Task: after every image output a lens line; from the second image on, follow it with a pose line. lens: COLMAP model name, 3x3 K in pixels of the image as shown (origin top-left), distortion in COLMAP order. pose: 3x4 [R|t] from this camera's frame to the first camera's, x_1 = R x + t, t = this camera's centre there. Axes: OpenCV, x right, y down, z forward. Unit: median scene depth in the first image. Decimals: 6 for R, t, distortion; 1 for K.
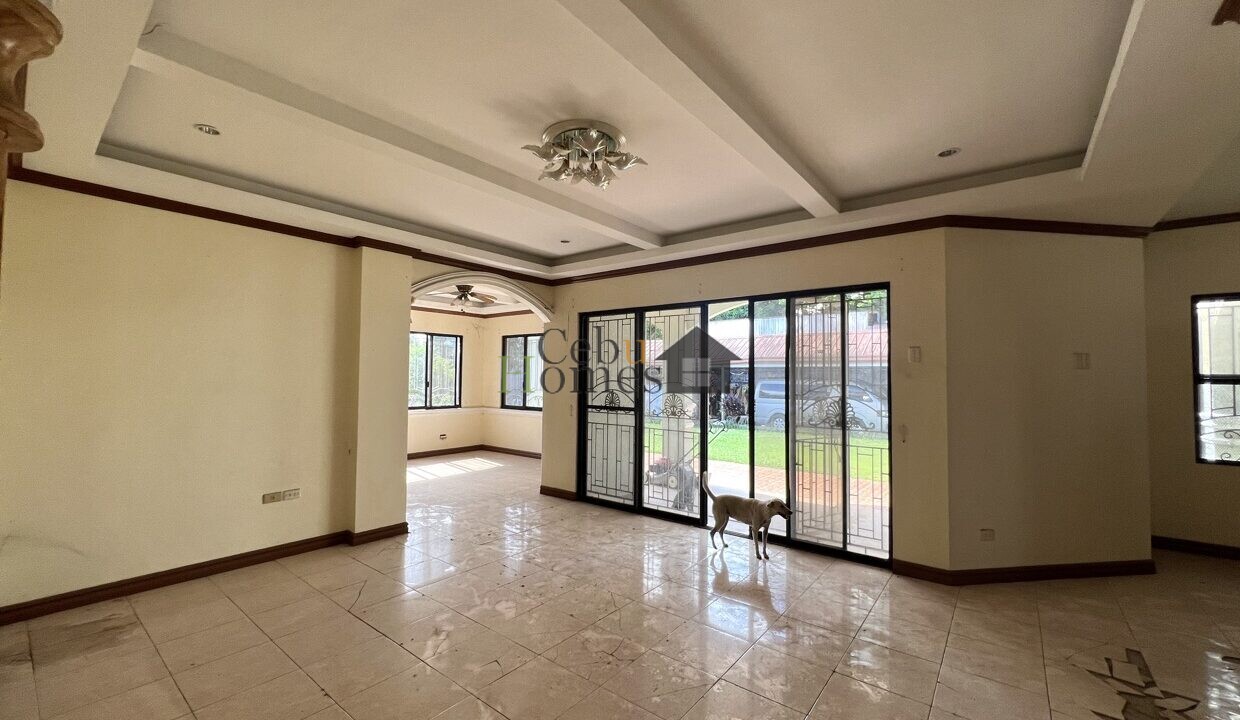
lens RADIAL K [[496.2, 0, 617.5], [0, 496.2, 359.6], [0, 0, 1]] dist [-0.003769, 0.000366]
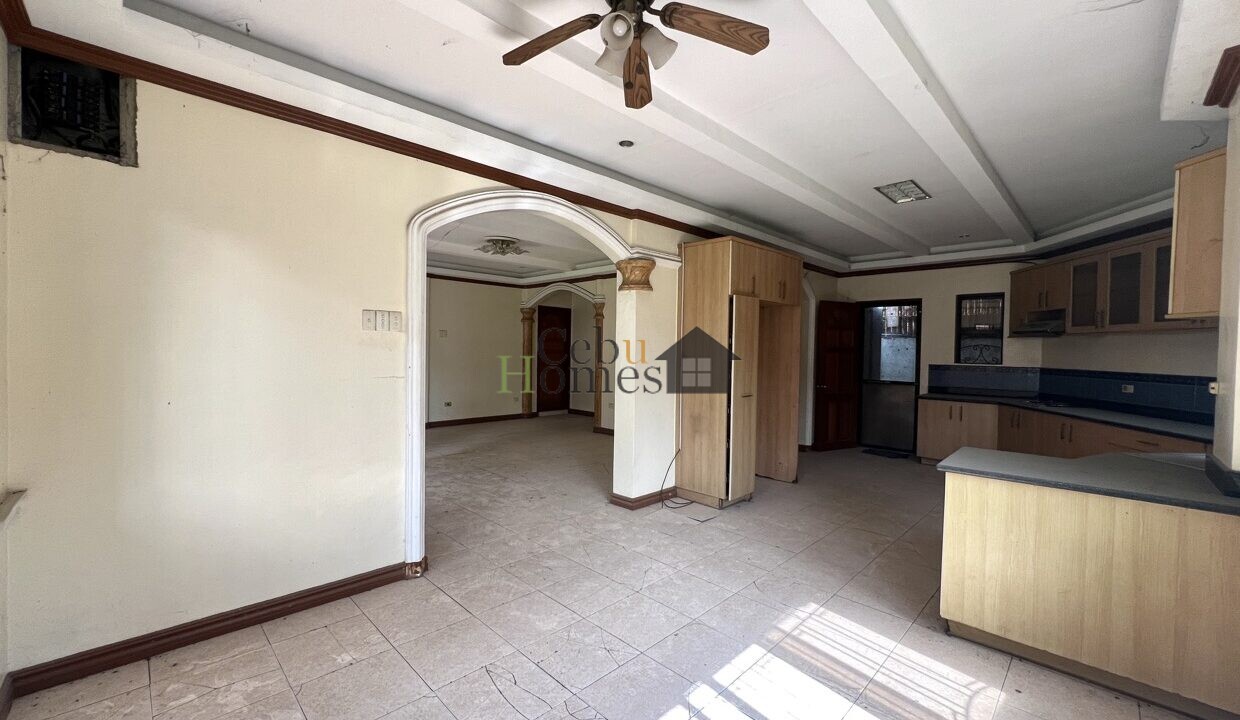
lens RADIAL K [[496.2, 0, 617.5], [0, 496.2, 359.6], [0, 0, 1]] dist [-0.003769, 0.000366]
pose [[-0.993286, -0.028199, 0.112197, -0.603798], [-0.029404, 0.999526, -0.009098, 0.076454], [-0.111888, -0.012336, -0.993644, 2.231762]]
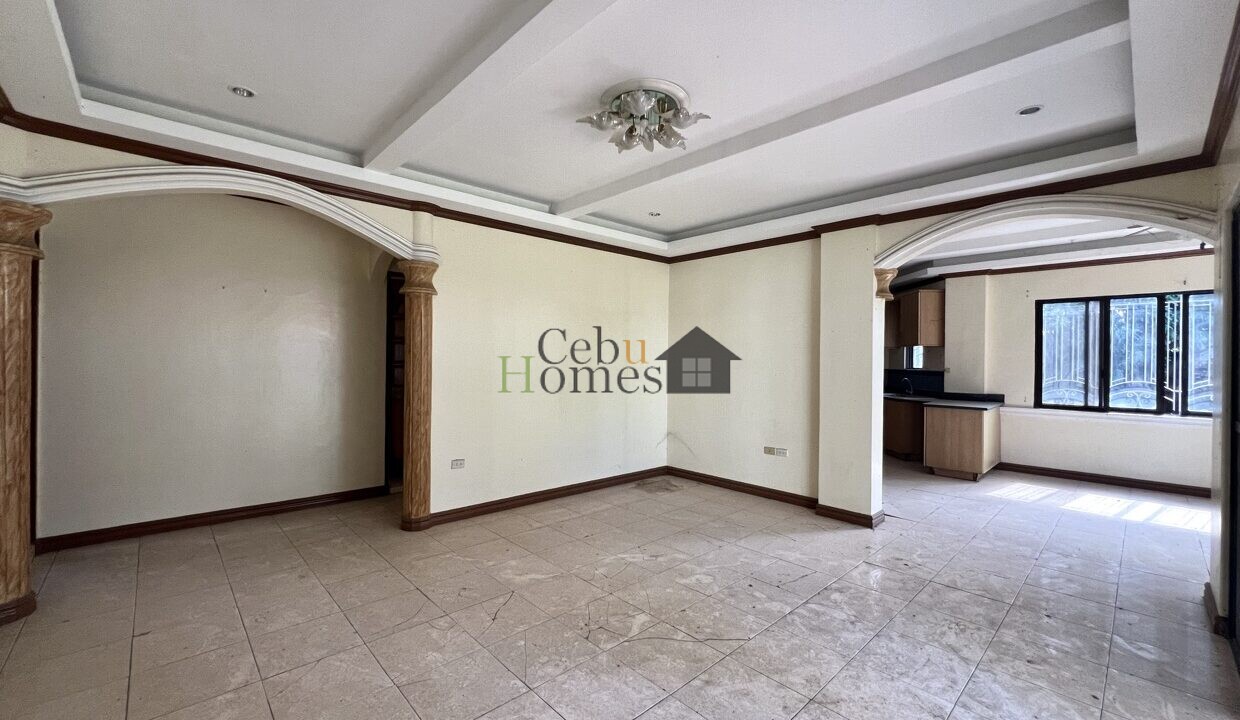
lens RADIAL K [[496.2, 0, 617.5], [0, 496.2, 359.6], [0, 0, 1]] dist [-0.003769, 0.000366]
pose [[-0.148502, -0.010089, -0.988861, 0.618860], [0.021913, 0.999669, -0.013490, 0.045312], [0.988669, -0.023672, -0.148232, 0.759303]]
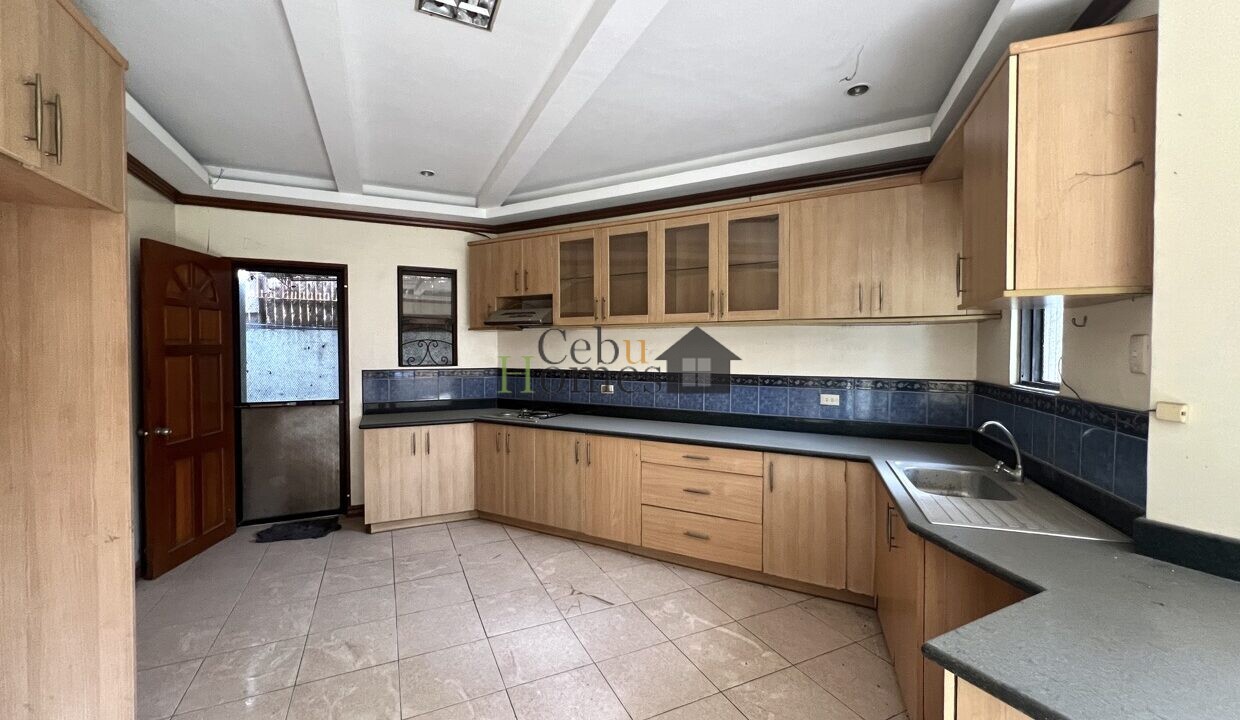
lens RADIAL K [[496.2, 0, 617.5], [0, 496.2, 359.6], [0, 0, 1]] dist [-0.003769, 0.000366]
pose [[-0.444521, 0.009158, -0.895722, -0.746537], [0.024680, 0.999693, -0.002027, 0.039876], [0.895429, -0.023008, -0.444610, 1.432809]]
